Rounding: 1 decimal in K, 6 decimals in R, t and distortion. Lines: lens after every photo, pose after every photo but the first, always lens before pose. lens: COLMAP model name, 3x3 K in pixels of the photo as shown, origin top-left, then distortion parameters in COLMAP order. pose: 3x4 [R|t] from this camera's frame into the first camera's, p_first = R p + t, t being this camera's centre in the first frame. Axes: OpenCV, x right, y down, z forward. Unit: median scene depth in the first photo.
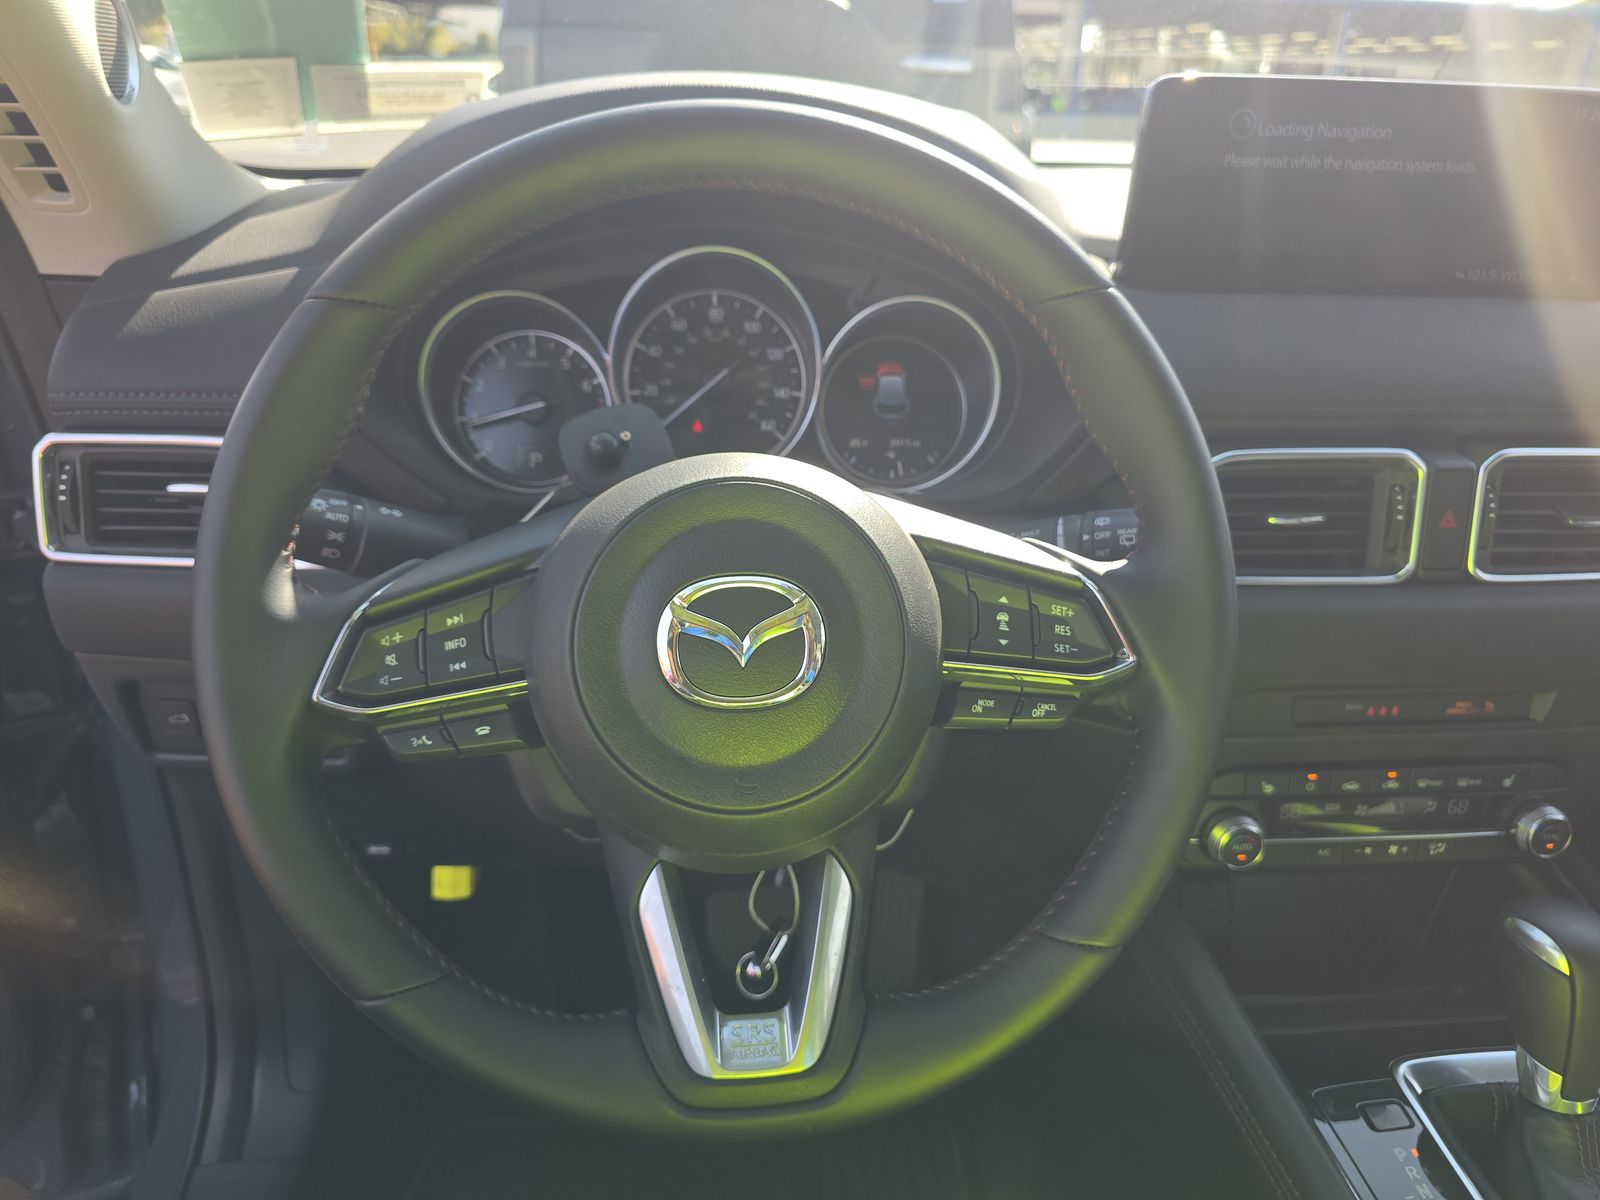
lens RADIAL K [[1078.1, 0, 800.0], [0, 1078.1, 600.0], [0, 0, 1]] dist [0.055817, -0.048469]
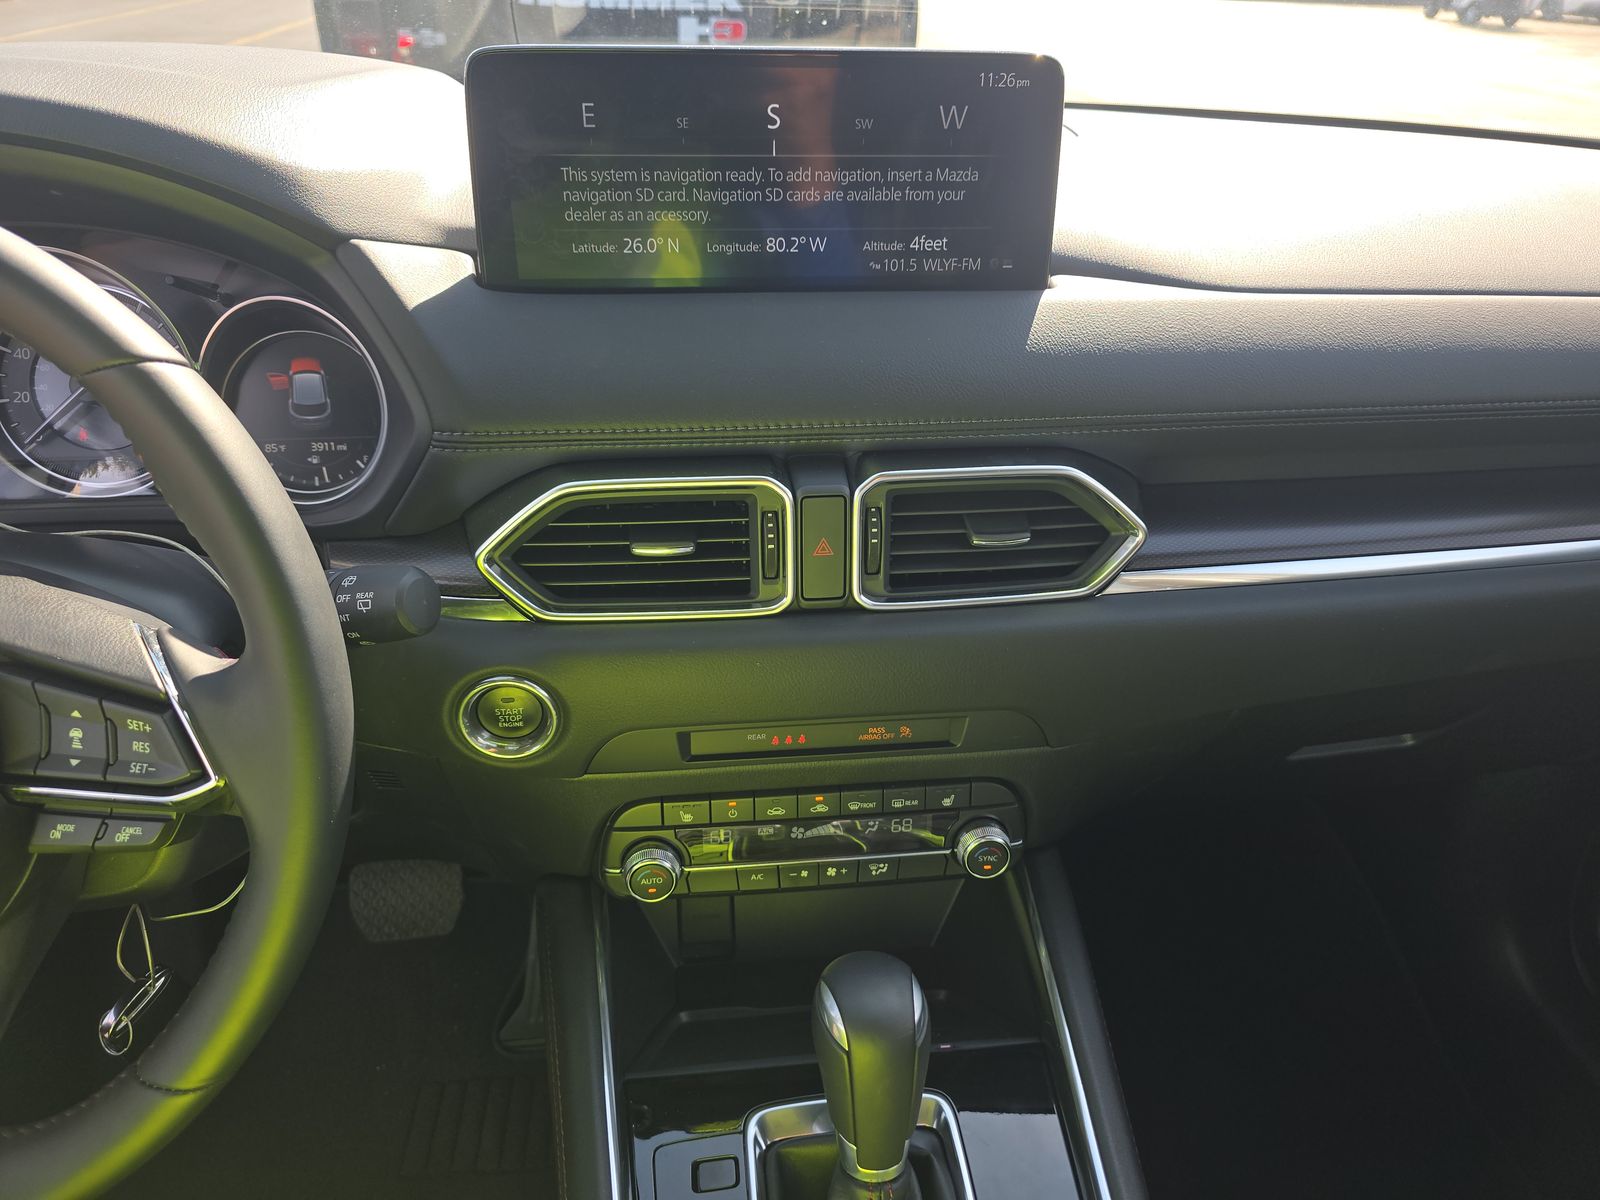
lens RADIAL K [[1068.8, 0, 742.8], [0, 1068.8, 601.8], [0, 0, 1]] dist [0.159913, -0.283808]
pose [[0.999832, -0.018021, 0.003241, 0.506982], [0.017578, 0.994256, 0.105578, -0.121938], [-0.005125, -0.105504, 0.994406, 0.080453]]
